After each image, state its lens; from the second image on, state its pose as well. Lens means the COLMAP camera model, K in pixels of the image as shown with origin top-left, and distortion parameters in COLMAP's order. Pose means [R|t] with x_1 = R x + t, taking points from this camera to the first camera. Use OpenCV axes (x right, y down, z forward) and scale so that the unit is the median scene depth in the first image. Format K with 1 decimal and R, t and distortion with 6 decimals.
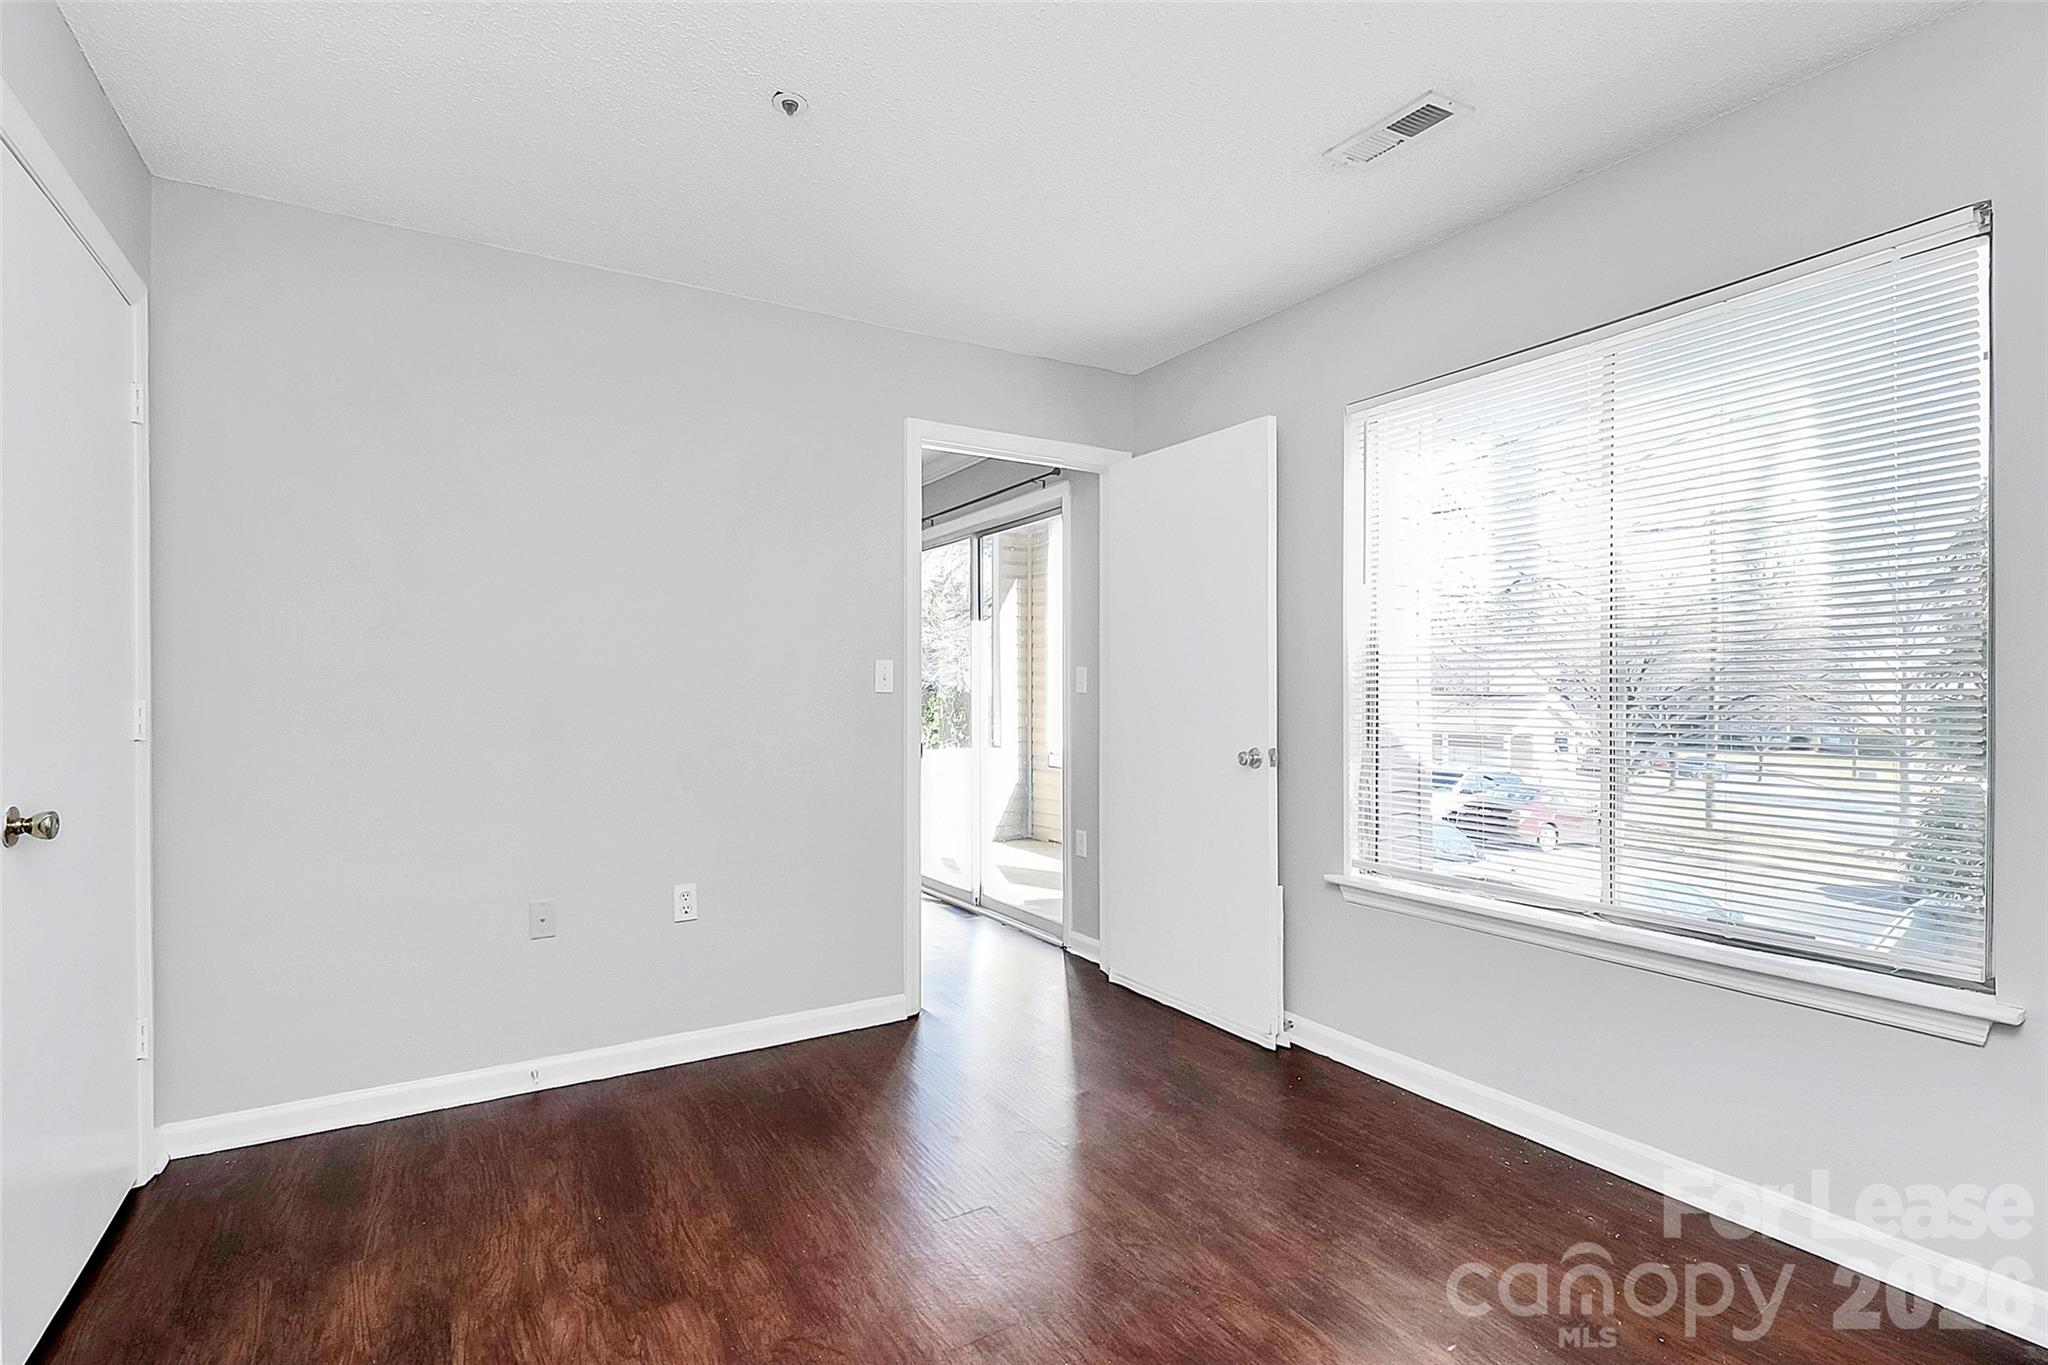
lens RADIAL K [[982.2, 0, 1024.1], [0, 982.2, 690.9], [0, 0, 1]] dist [-0.002612, -0.000378]
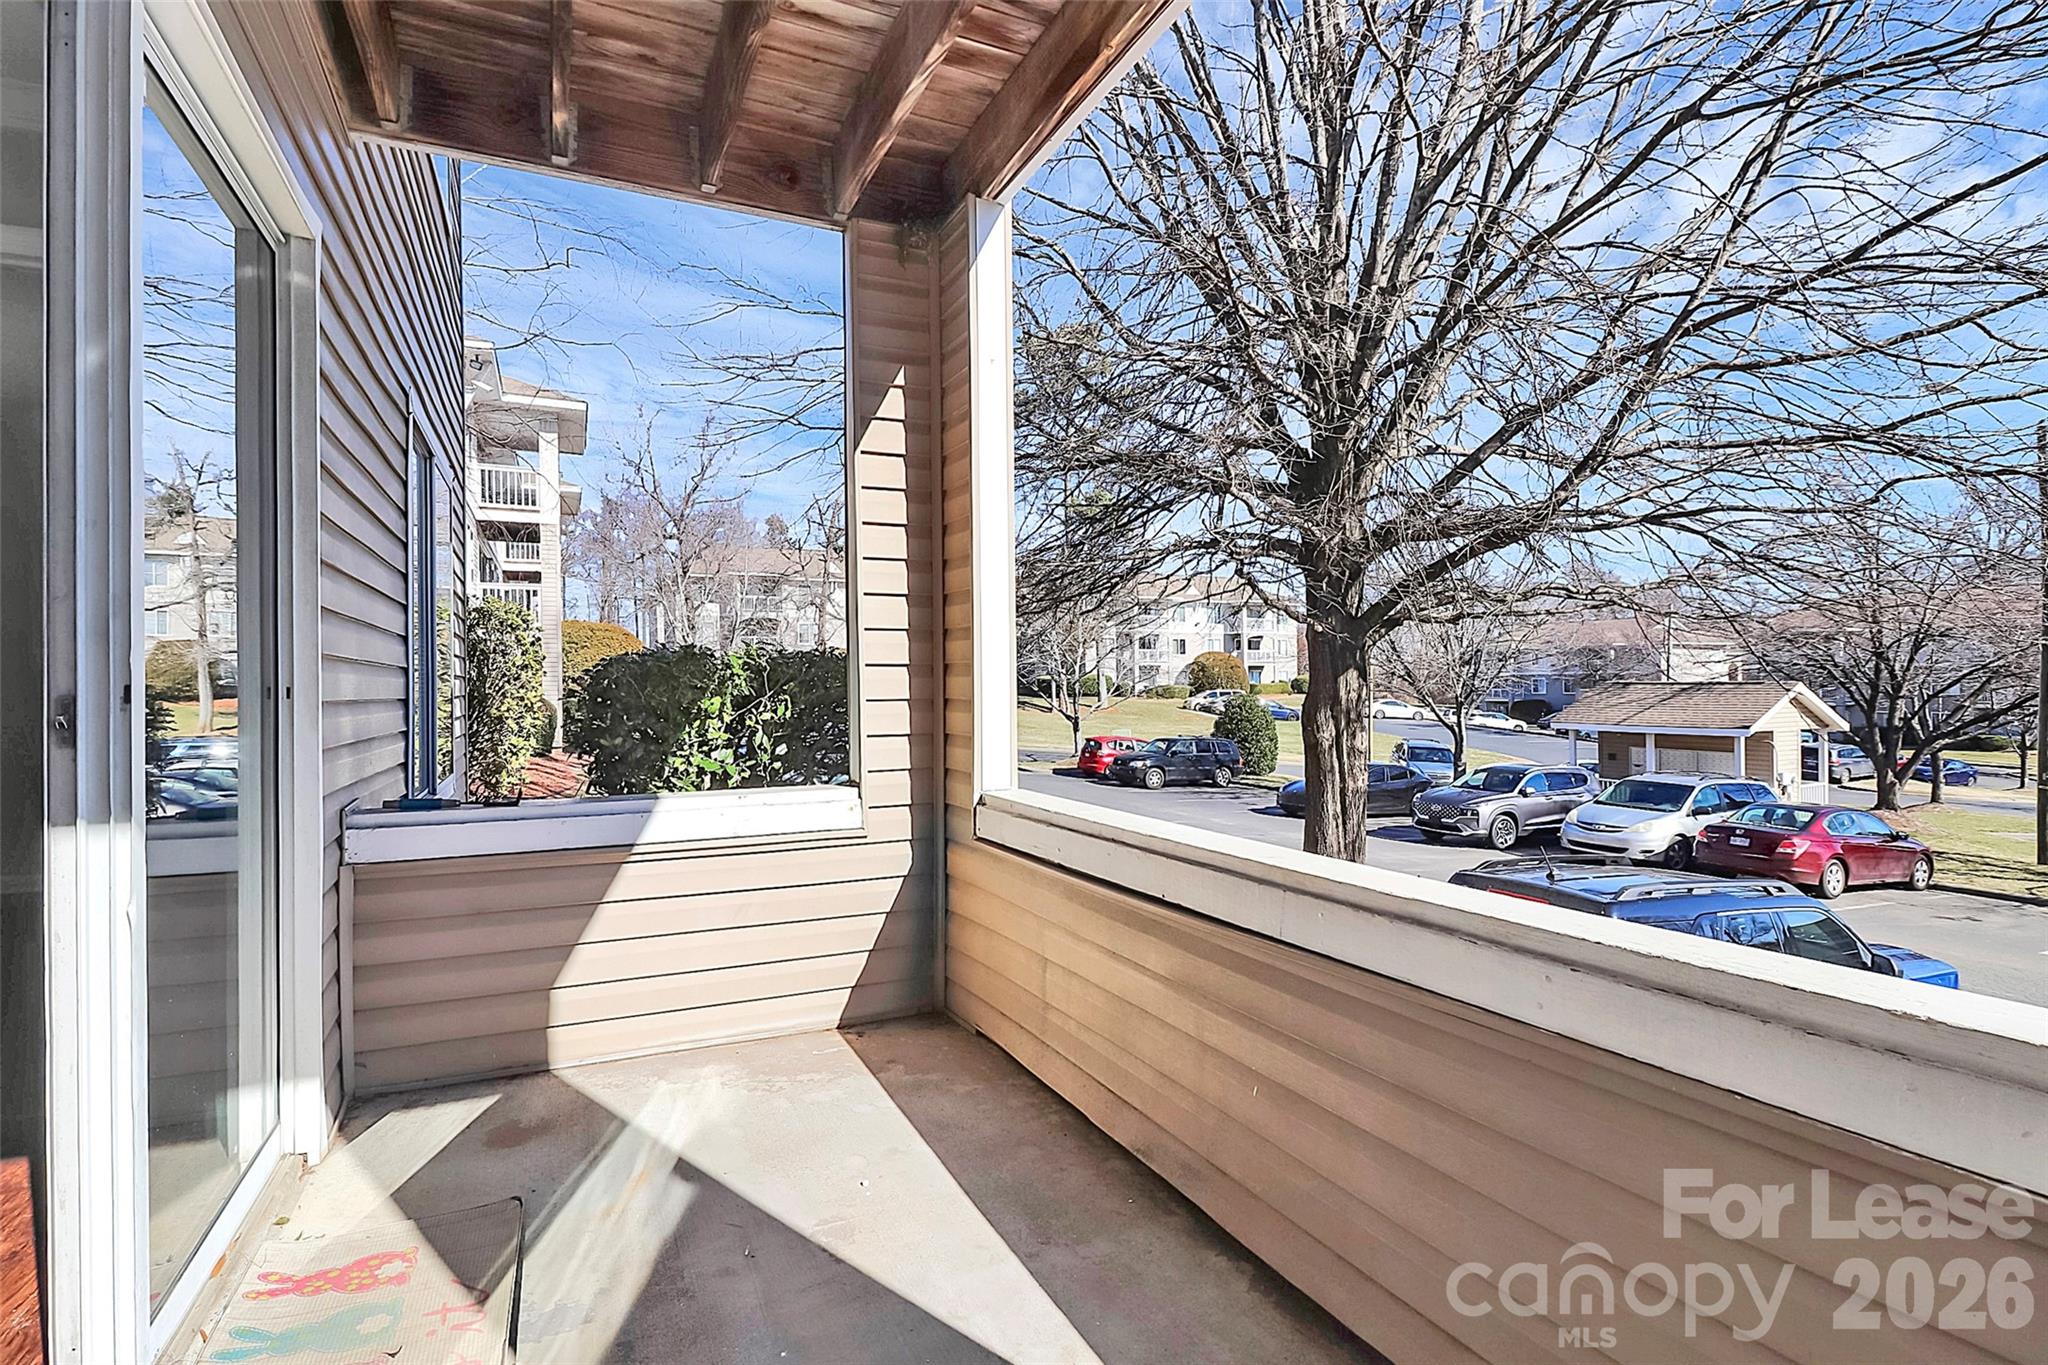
lens RADIAL K [[982.2, 0, 1020.2], [0, 982.2, 681.8], [0, 0, 1]] dist [-0.002612, -0.000378]
pose [[0.991554, -0.000669, -0.129691, 0.090104], [0.000319, 0.999996, -0.002723, 0.016122], [0.129692, 0.002658, 0.991551, 0.606234]]
